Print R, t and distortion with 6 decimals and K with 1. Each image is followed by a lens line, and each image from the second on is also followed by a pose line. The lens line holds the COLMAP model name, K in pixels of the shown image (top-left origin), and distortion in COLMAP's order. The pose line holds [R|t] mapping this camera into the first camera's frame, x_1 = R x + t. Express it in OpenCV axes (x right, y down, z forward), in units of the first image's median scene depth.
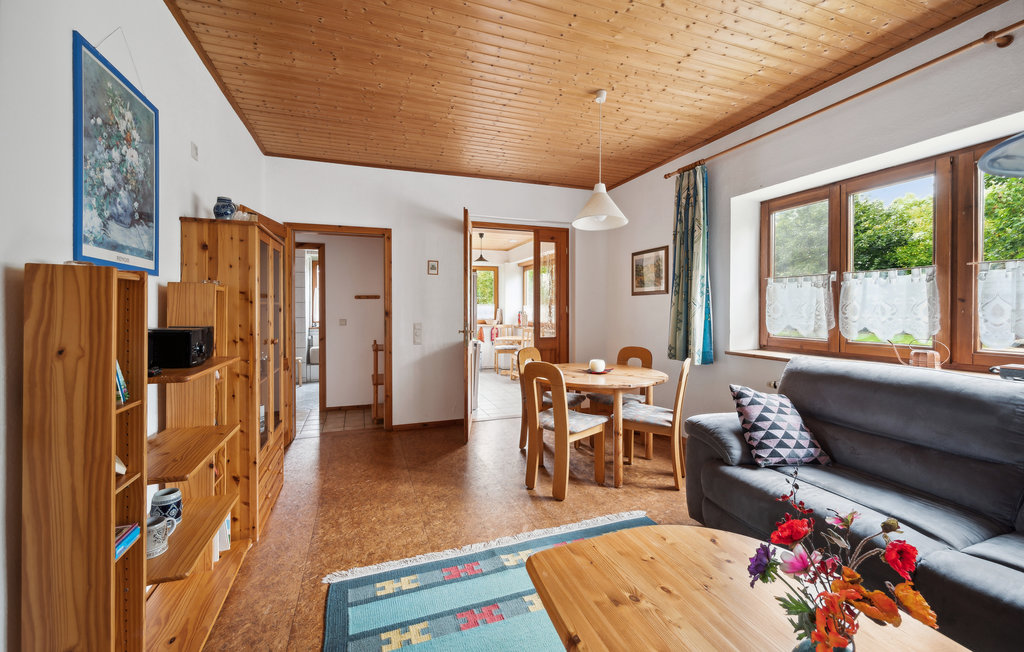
lens RADIAL K [[415.6, 0, 513.6], [0, 415.6, 305.7], [0, 0, 1]] dist [-0.001299, -0.000329]
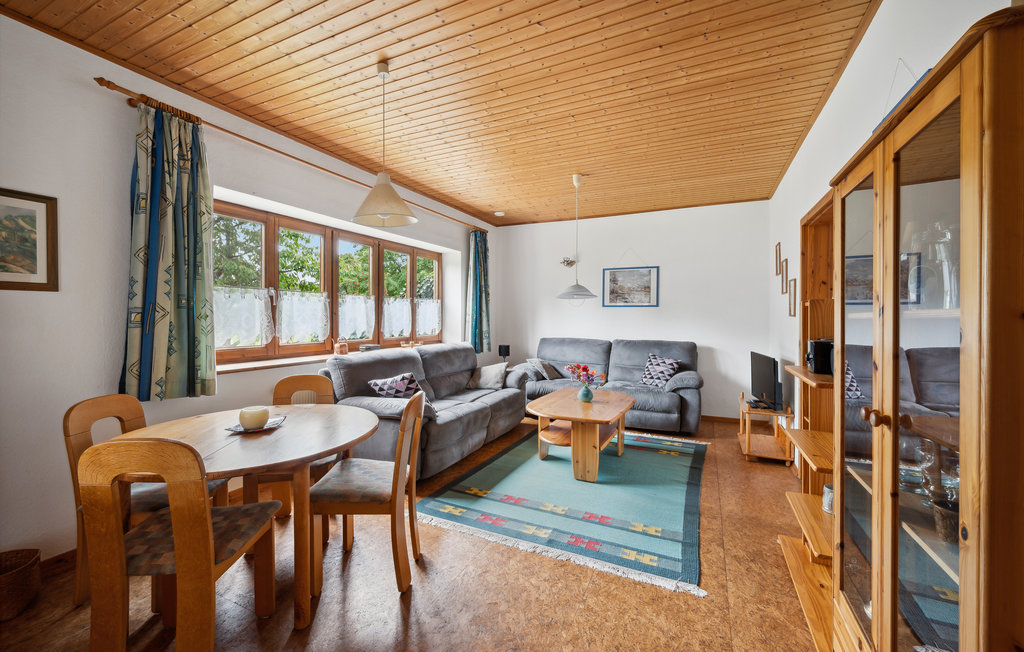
lens RADIAL K [[404.2, 0, 512.1], [0, 404.2, 317.0], [0, 0, 1]] dist [-0.000727, -0.000094]
pose [[-0.705216, -0.003562, 0.708983, -0.806342], [-0.006537, 0.999978, -0.001477, -0.000622], [-0.708962, -0.005676, -0.705224, 1.997238]]
